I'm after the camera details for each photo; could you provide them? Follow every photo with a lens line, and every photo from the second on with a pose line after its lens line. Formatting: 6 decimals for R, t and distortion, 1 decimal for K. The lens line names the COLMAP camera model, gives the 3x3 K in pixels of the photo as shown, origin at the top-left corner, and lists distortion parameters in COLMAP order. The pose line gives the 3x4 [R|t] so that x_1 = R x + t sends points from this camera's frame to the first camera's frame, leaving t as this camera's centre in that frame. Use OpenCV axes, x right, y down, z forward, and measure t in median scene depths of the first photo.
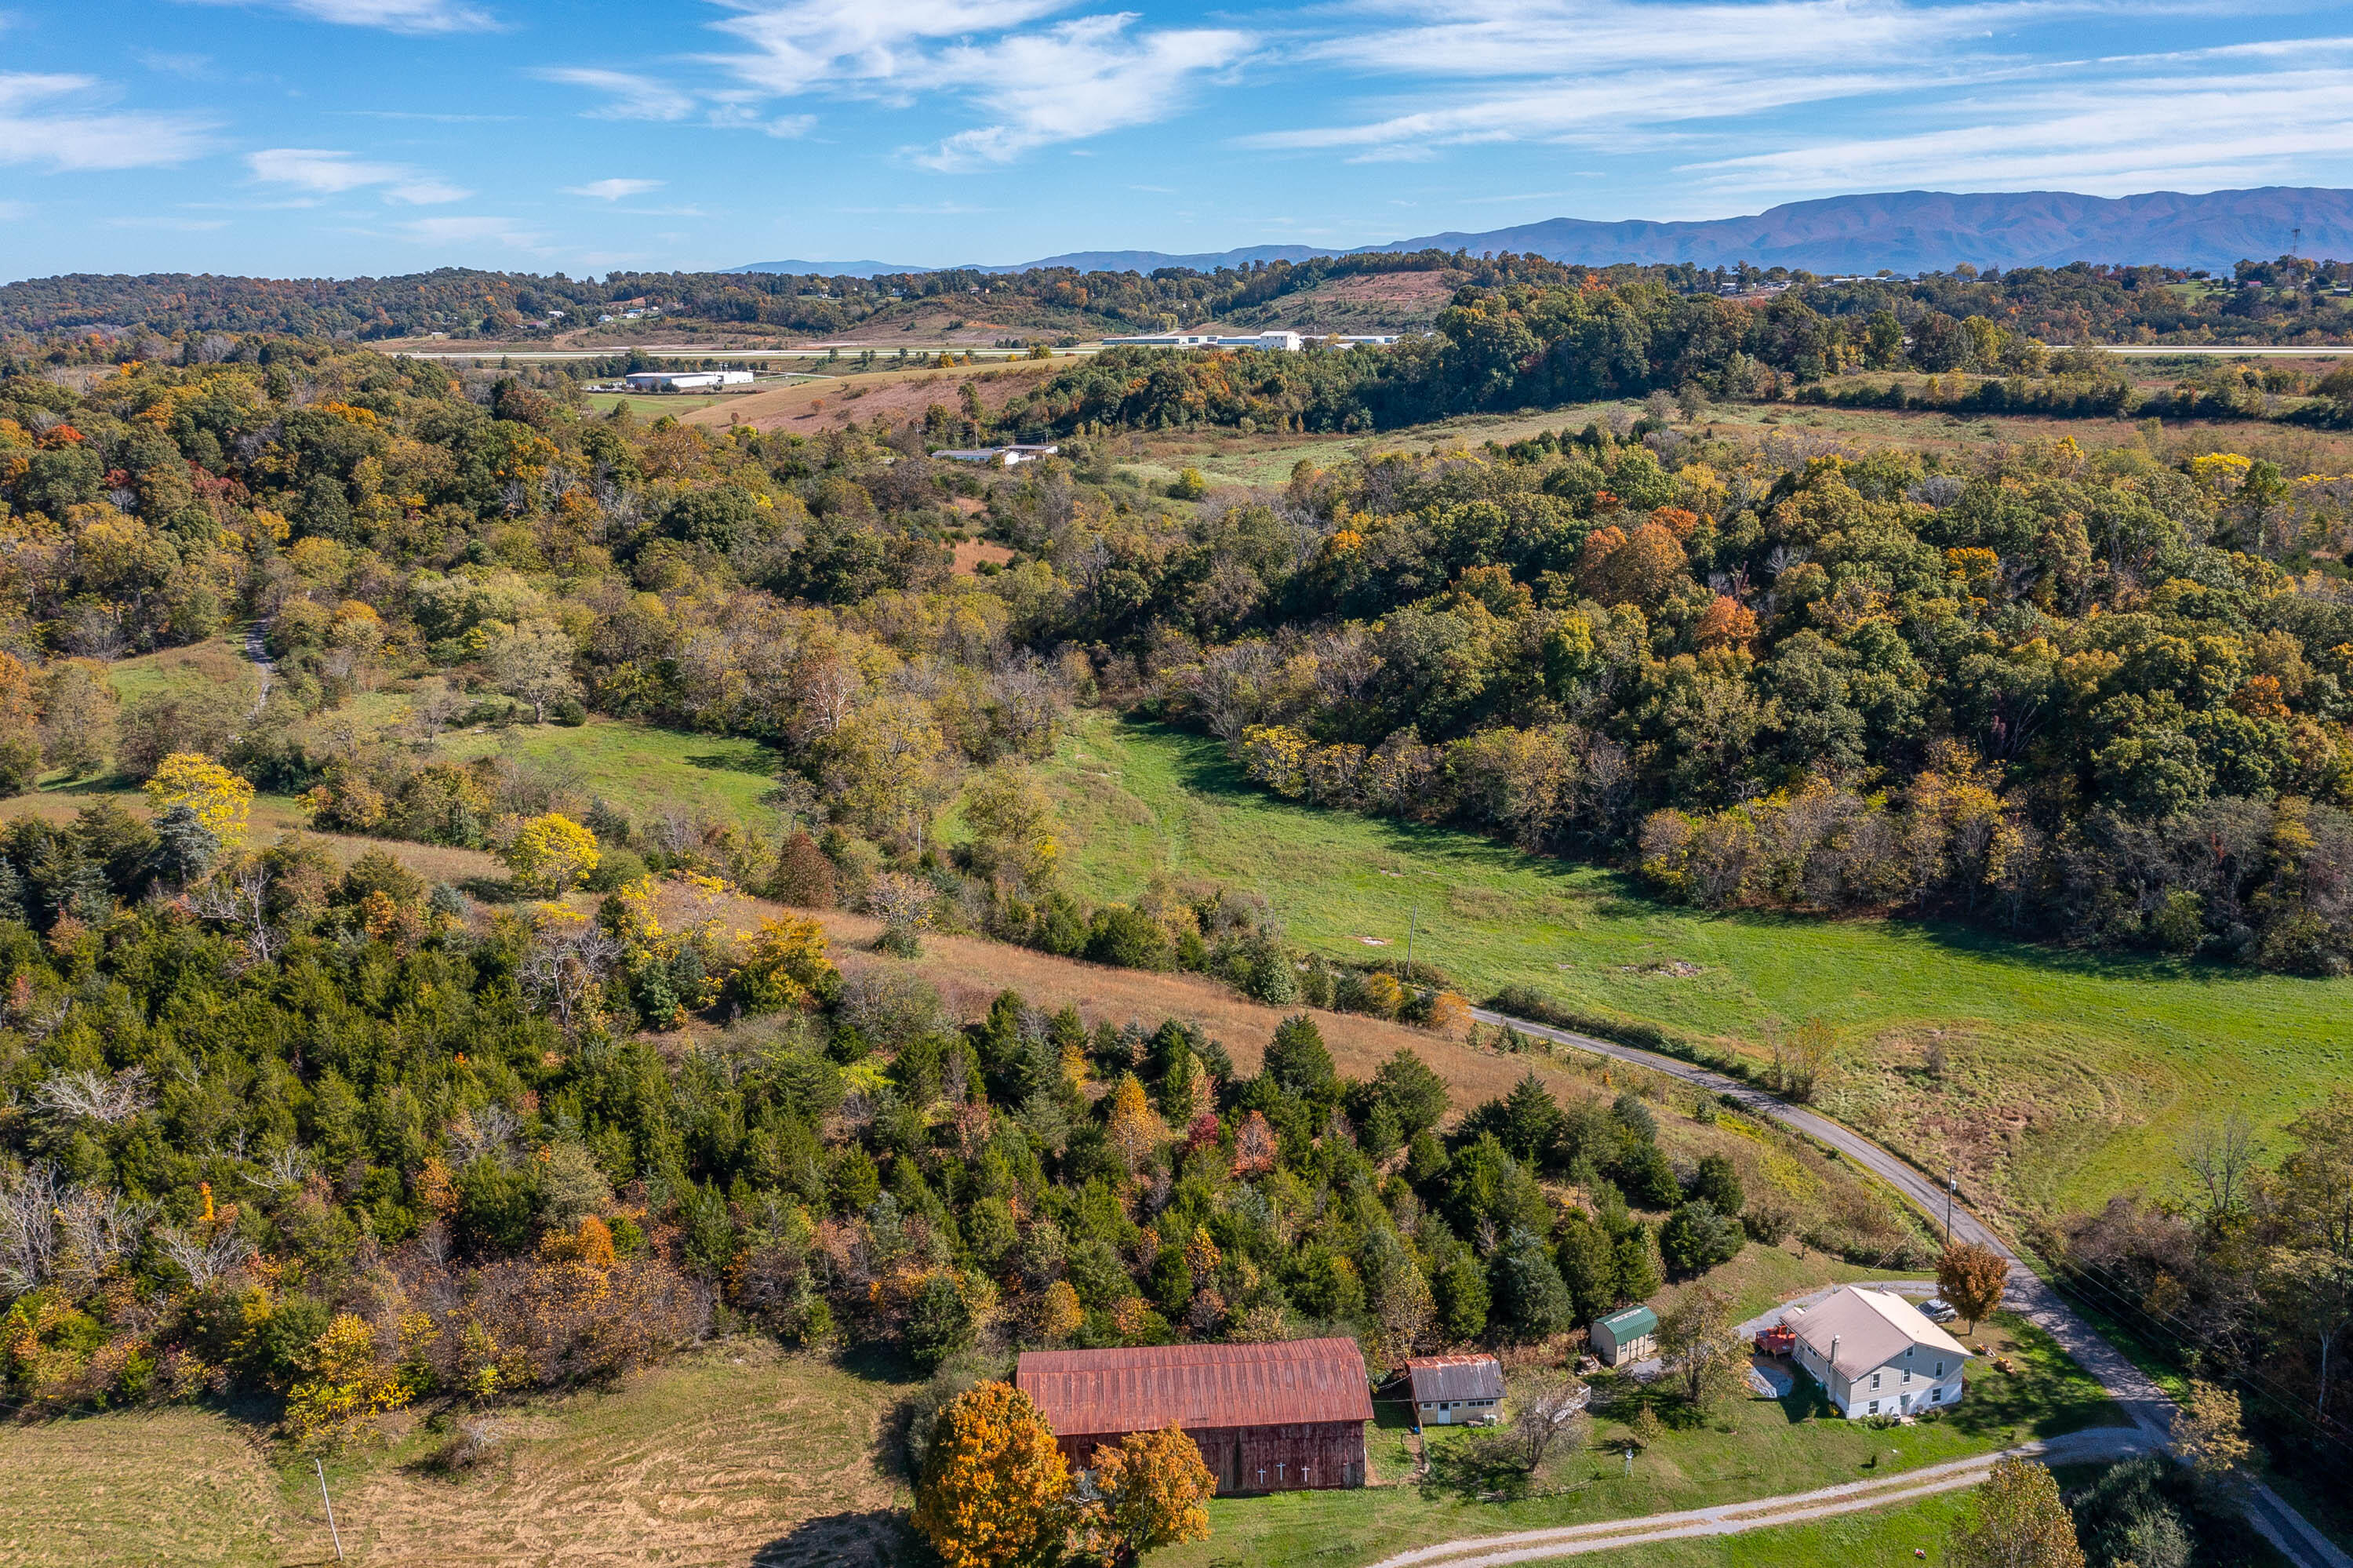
lens RADIAL K [[1869.4, 0, 1175.1], [0, 1869.4, 772.0], [0, 0, 1]] dist [-0.015415, 0.006562]
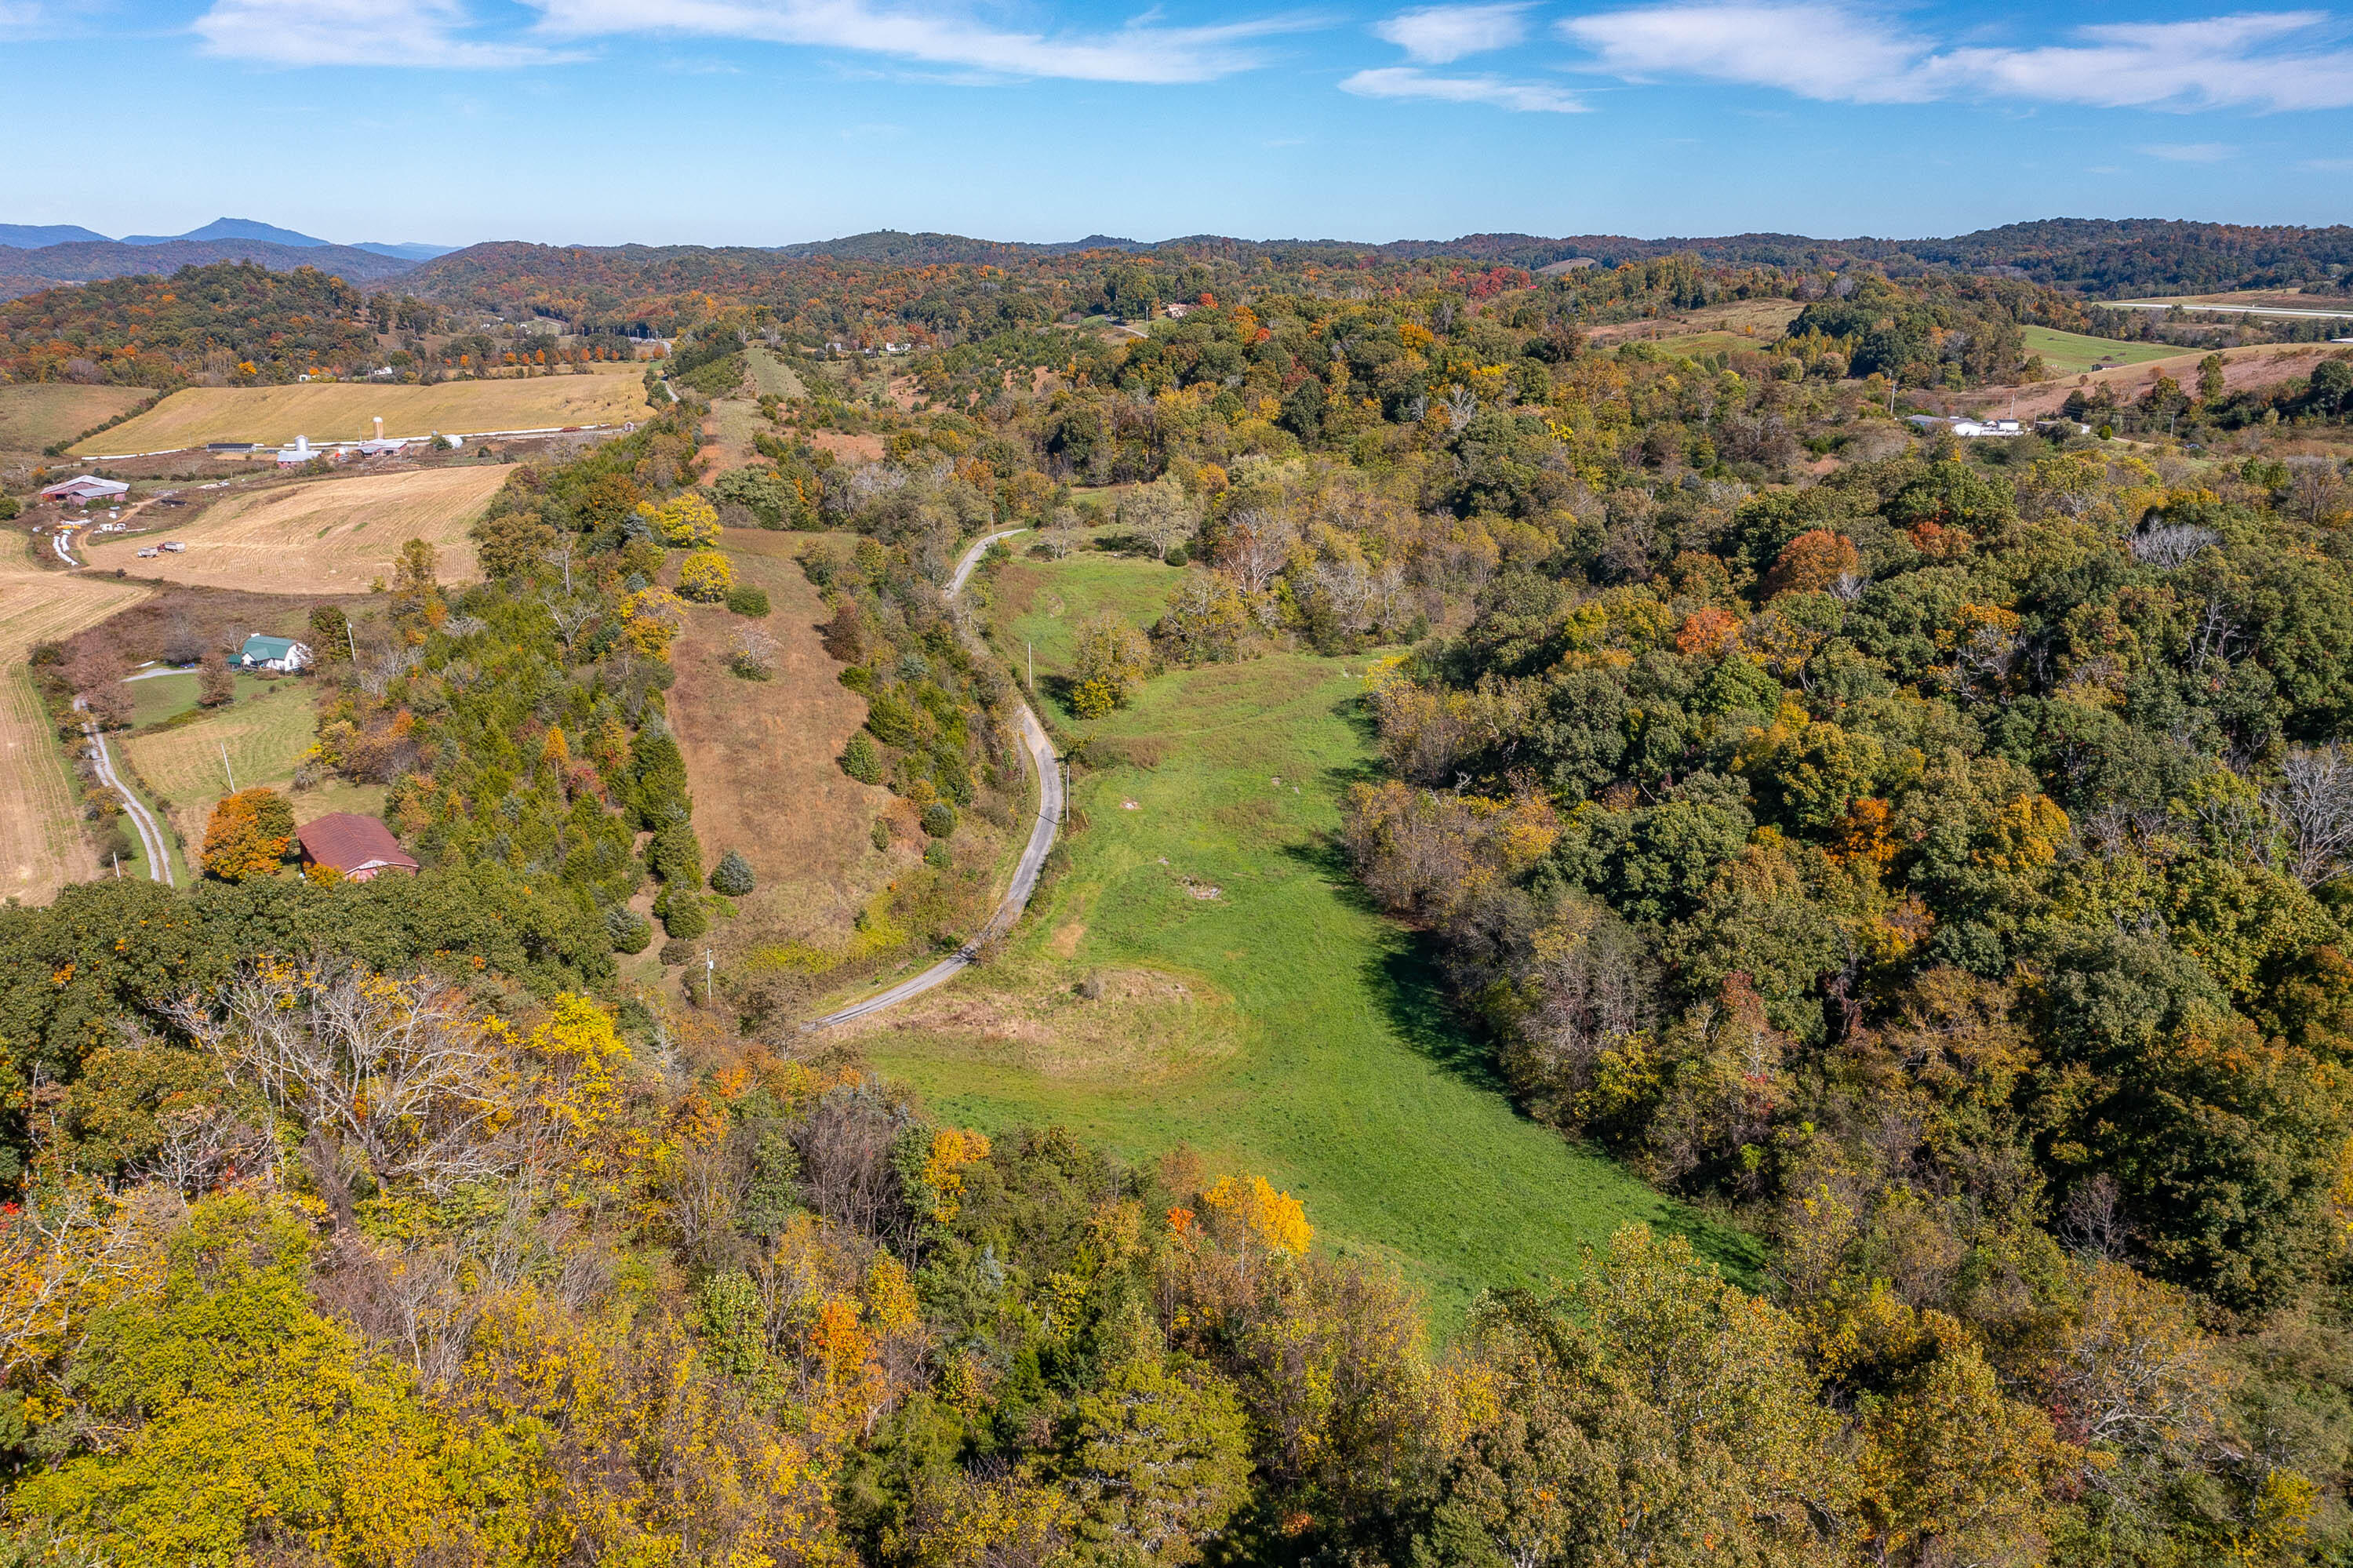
lens RADIAL K [[1869.4, 0, 1172.3], [0, 1869.4, 799.0], [0, 0, 1]] dist [-0.015415, 0.006562]
pose [[0.507891, 0.262090, -0.820583, 0.811193], [-0.227619, 0.959566, 0.165598, -0.085006], [0.830805, 0.102675, 0.547012, 0.281577]]
